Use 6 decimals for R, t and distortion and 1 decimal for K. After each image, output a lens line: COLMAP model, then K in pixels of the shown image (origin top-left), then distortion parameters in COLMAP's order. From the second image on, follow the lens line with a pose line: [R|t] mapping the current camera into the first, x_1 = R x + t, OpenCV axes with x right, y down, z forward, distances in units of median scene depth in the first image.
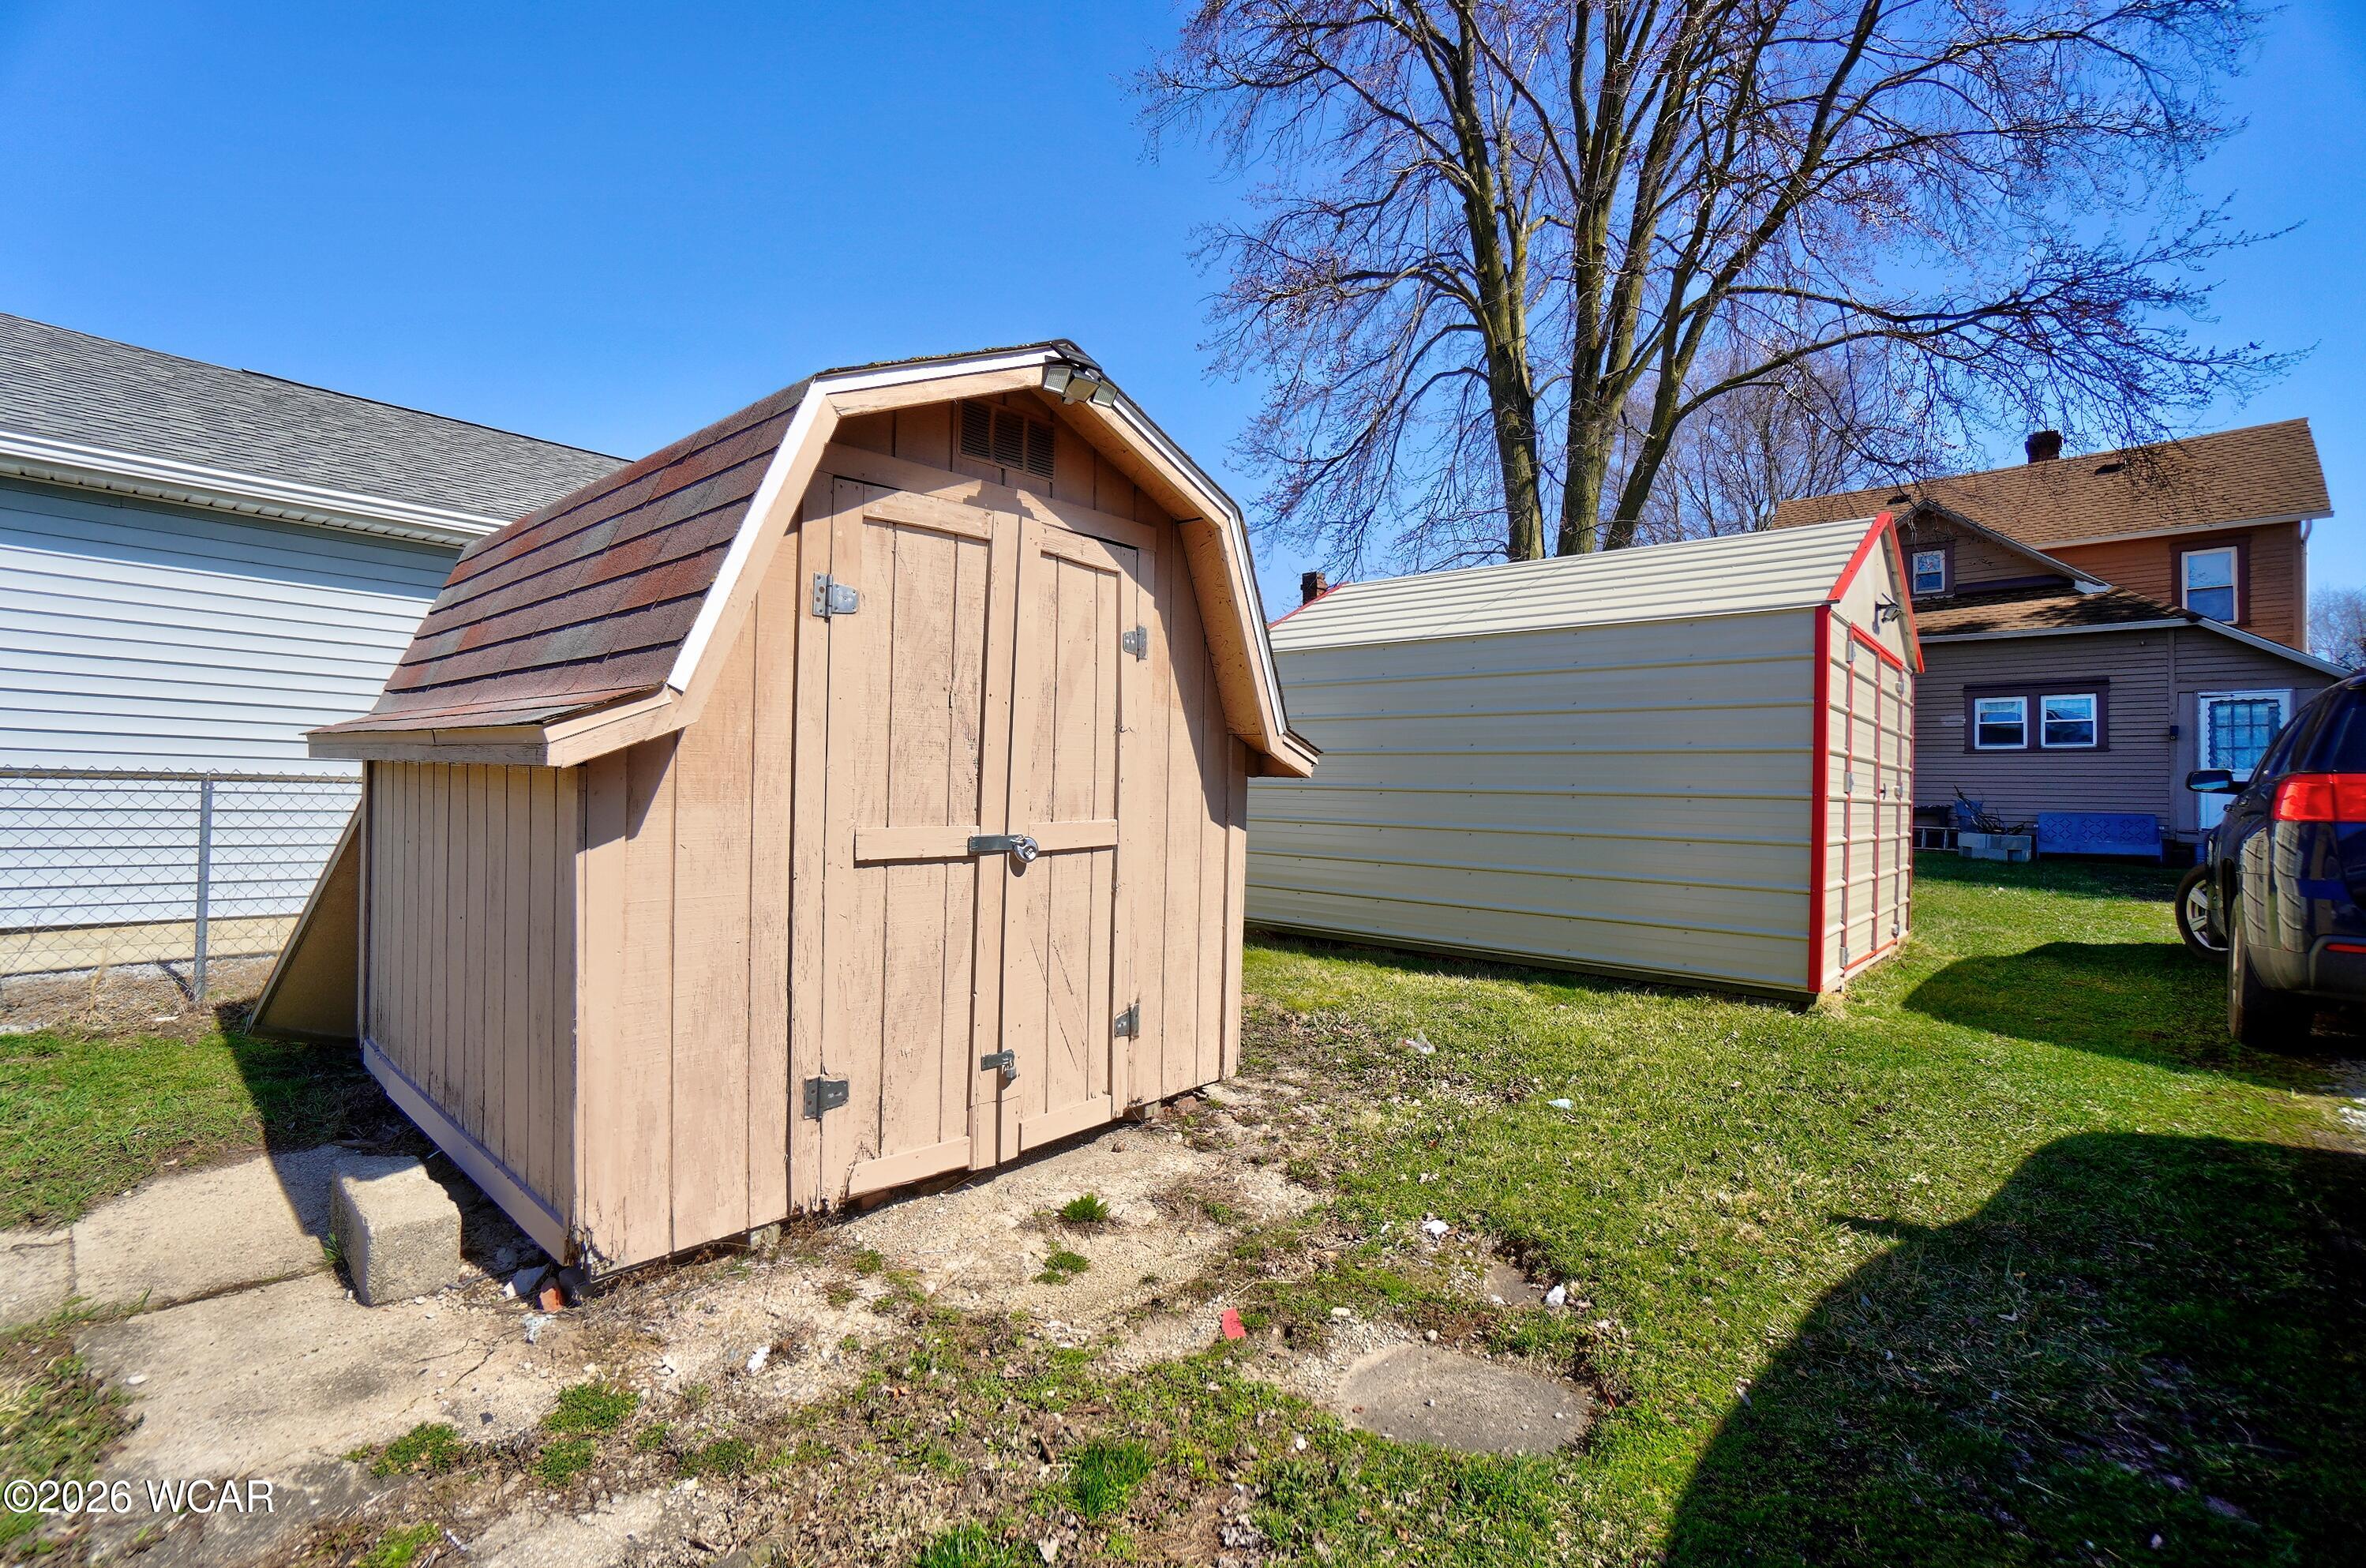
lens RADIAL K [[1023.5, 0, 1172.6], [0, 1023.5, 789.2], [0, 0, 1]] dist [-0.051143, 0.015274]
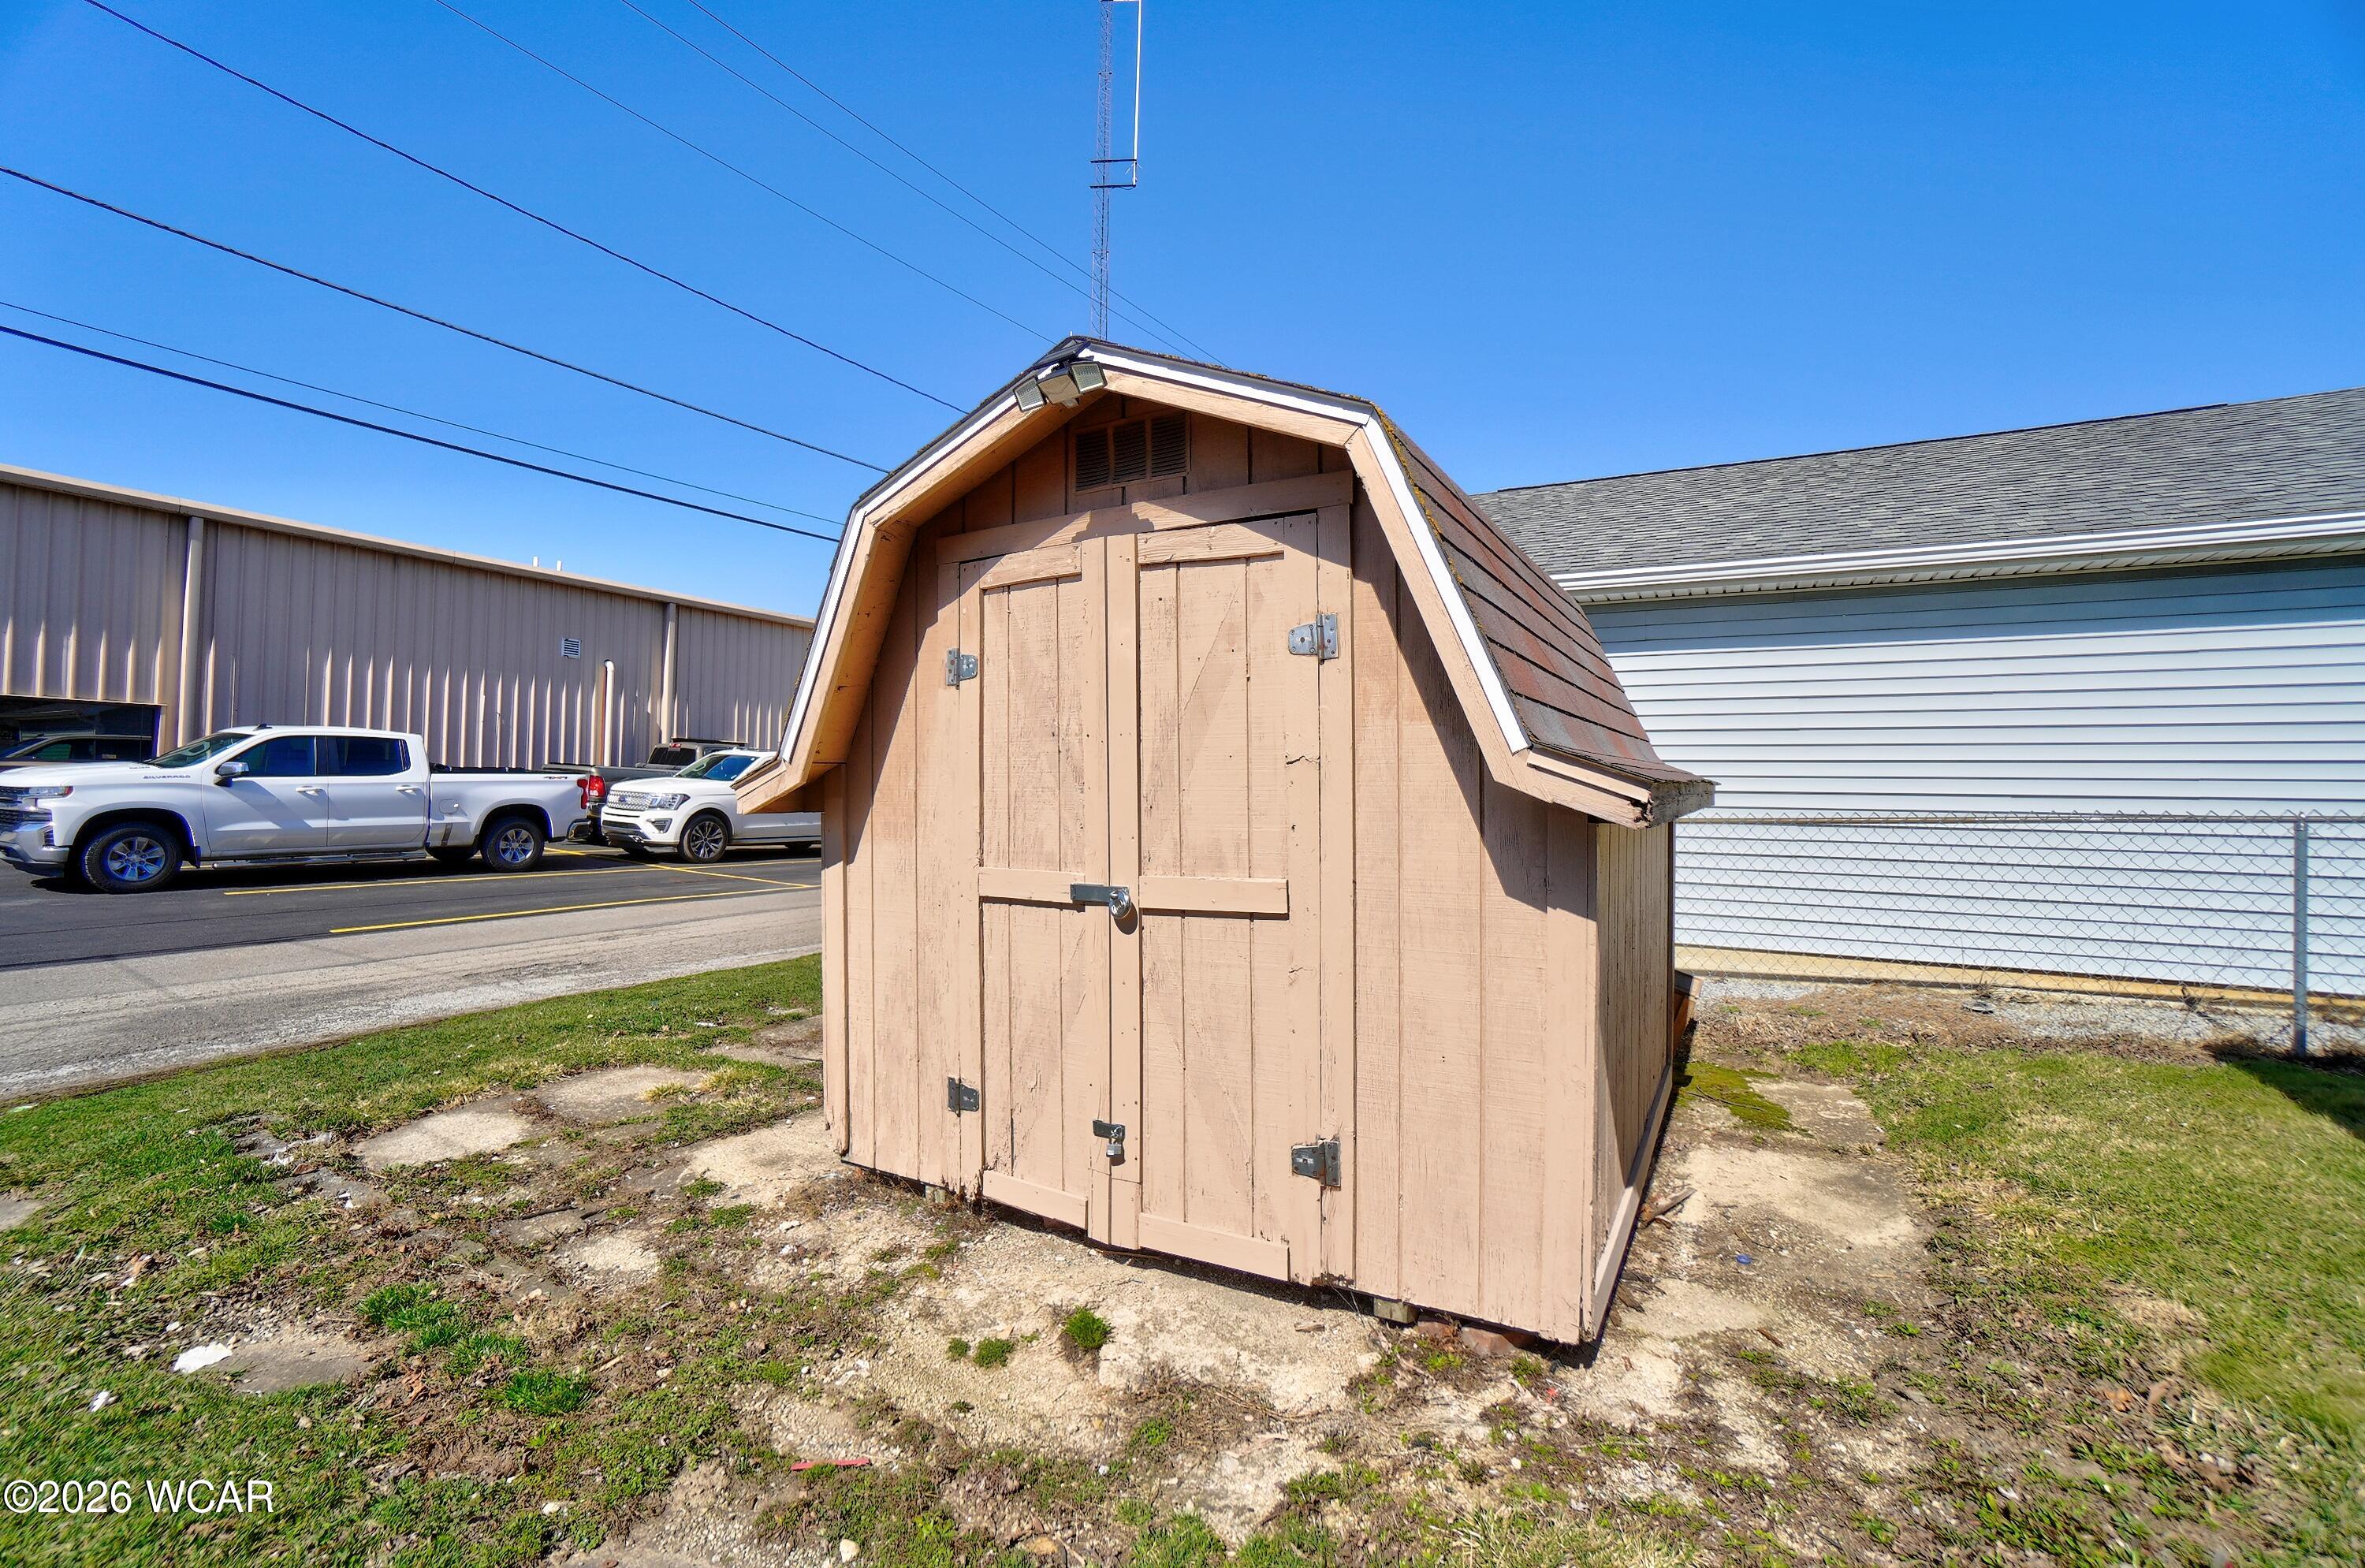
lens RADIAL K [[1060.3, 0, 1182.5], [0, 1060.3, 784.0], [0, 0, 1]] dist [-0.065659, 0.025066]
pose [[0.211544, -0.022605, -0.977107, 0.814443], [-0.009350, 0.999640, -0.025150, -0.024015], [0.977324, 0.014456, 0.211256, 0.902000]]
